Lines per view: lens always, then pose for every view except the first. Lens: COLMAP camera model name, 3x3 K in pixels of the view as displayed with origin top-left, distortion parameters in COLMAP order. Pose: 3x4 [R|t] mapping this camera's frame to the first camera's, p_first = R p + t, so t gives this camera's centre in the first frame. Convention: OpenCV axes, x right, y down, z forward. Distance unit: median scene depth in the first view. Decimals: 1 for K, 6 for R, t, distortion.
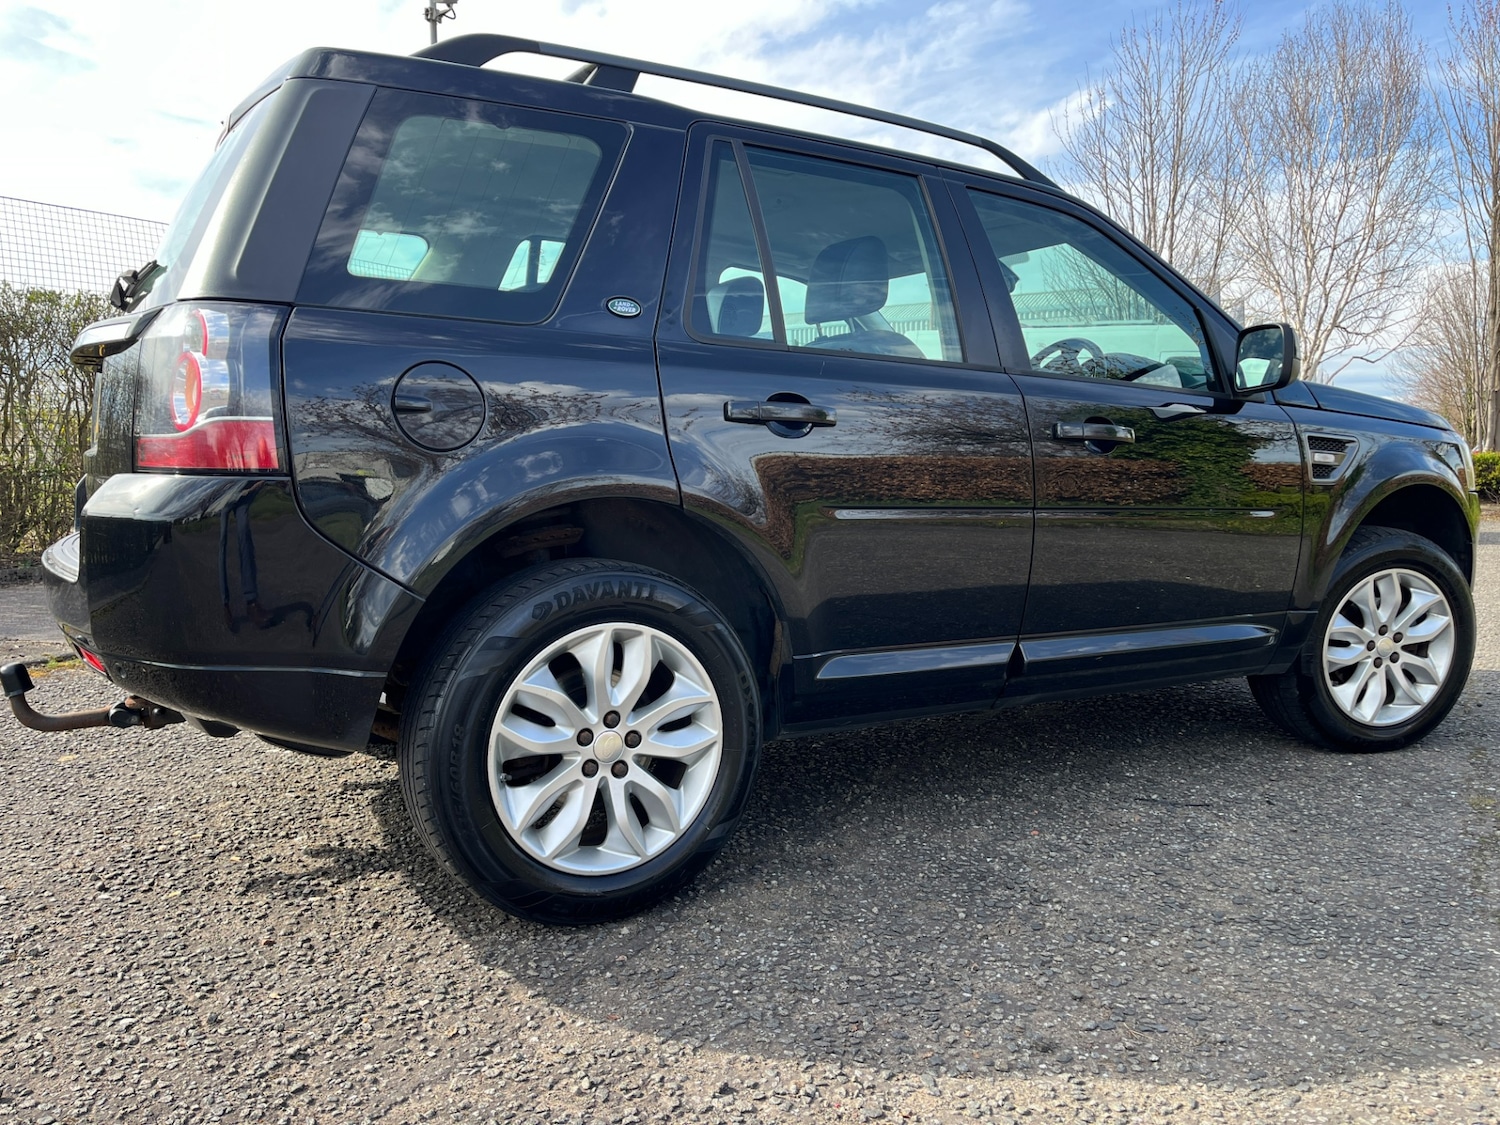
lens RADIAL K [[1140.5, 0, 755.5], [0, 1140.5, 576.5], [0, 0, 1]] dist [0.066680, -0.073916]
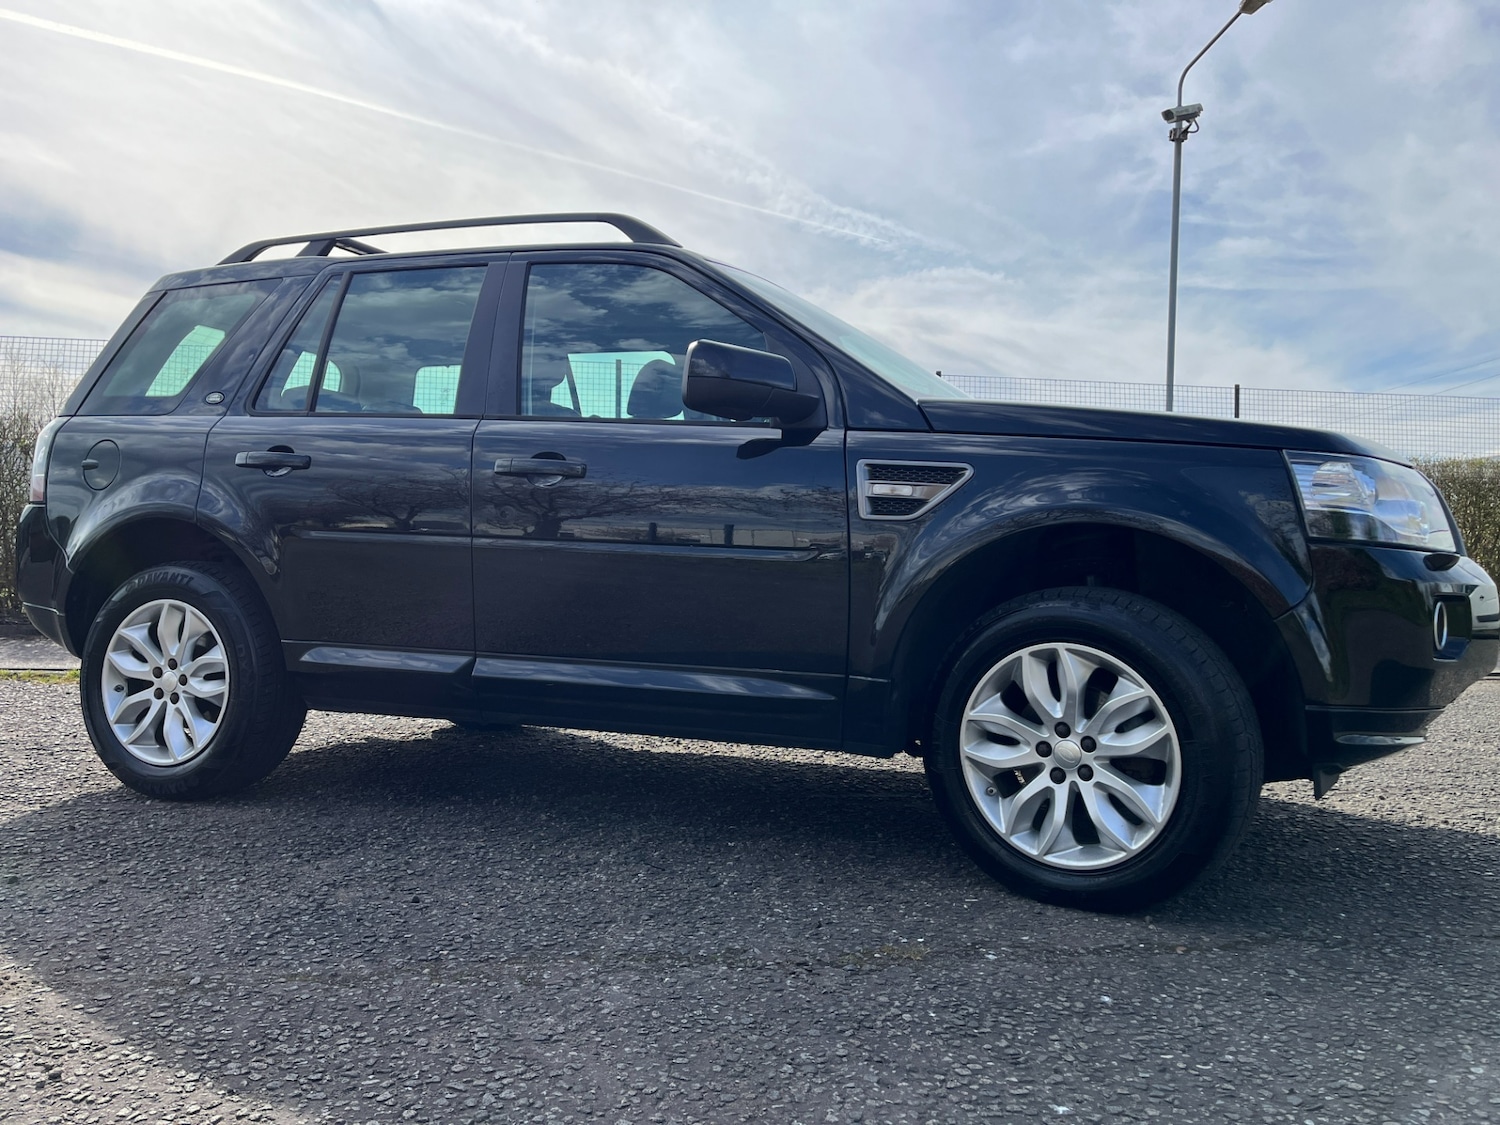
lens RADIAL K [[1134.1, 0, 776.1], [0, 1134.1, 563.3], [0, 0, 1]] dist [0.094795, -0.122412]
pose [[0.620321, 0.004399, -0.784336, 1.510389], [-0.102997, 0.991782, -0.075897, 0.025047], [0.777556, 0.127864, 0.615676, 0.637359]]
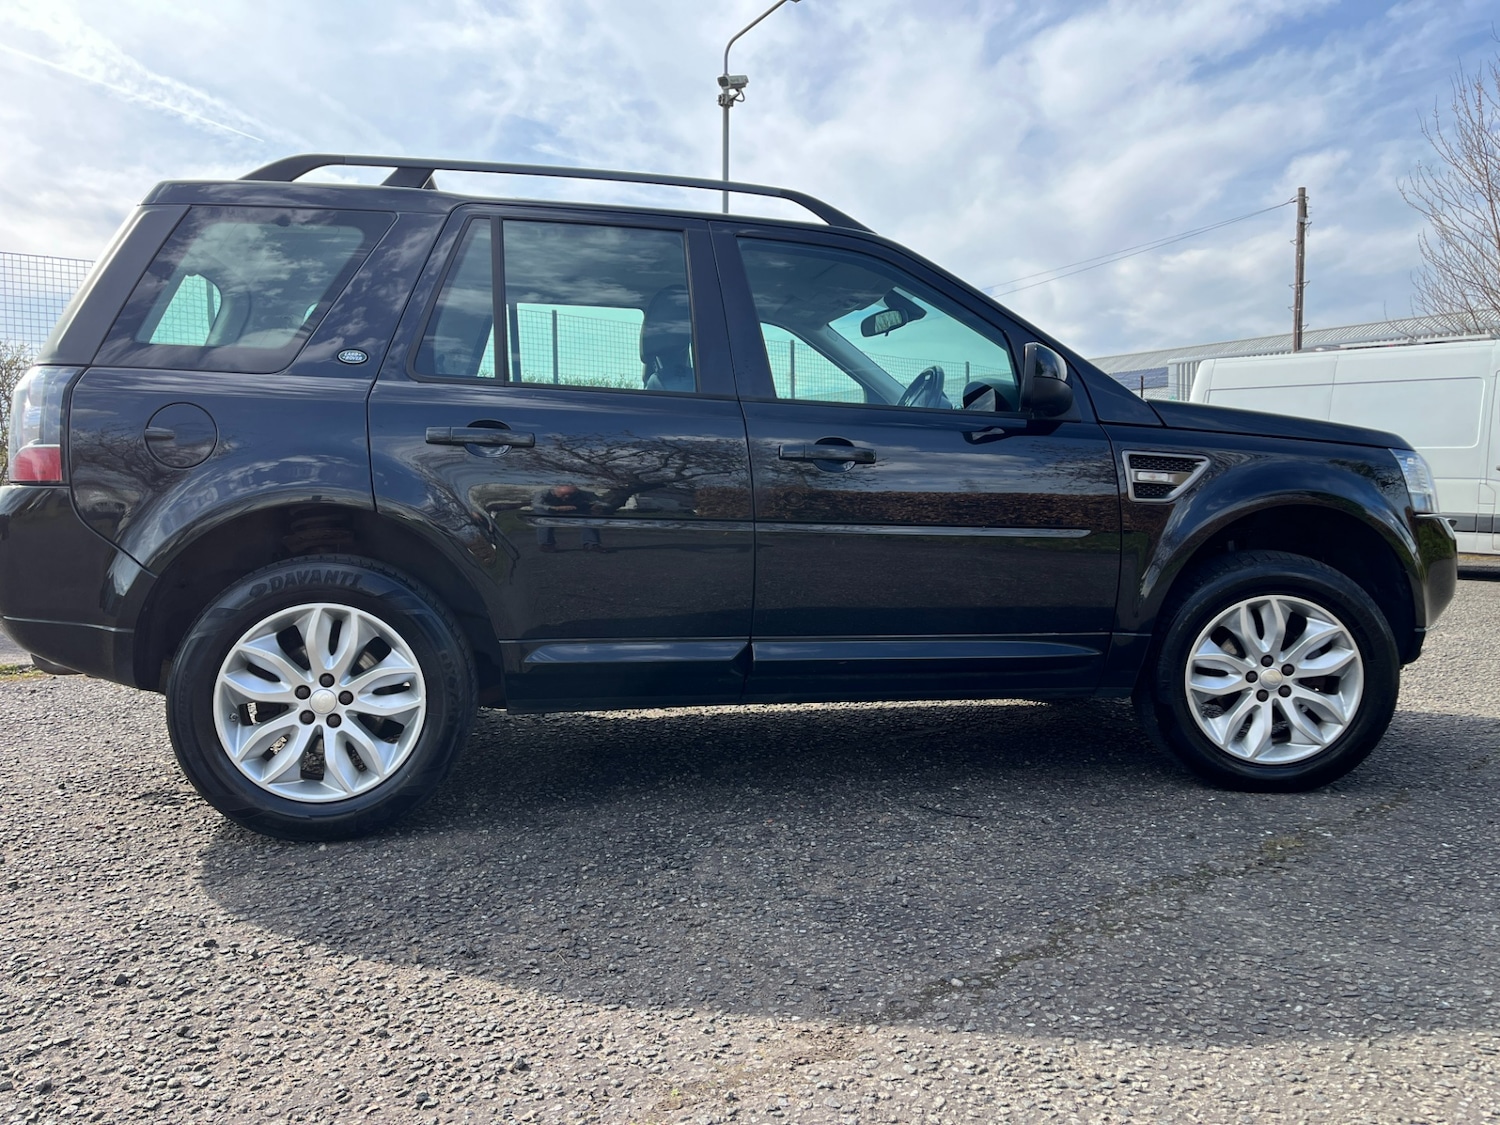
lens RADIAL K [[1134.3, 0, 738.7], [0, 1134.3, 564.0], [0, 0, 1]] dist [0.076959, -0.113883]
pose [[0.937729, 0.017402, -0.346933, 0.709201], [-0.033866, 0.998567, -0.041448, 0.032316], [0.345714, 0.050616, 0.936974, -0.033293]]
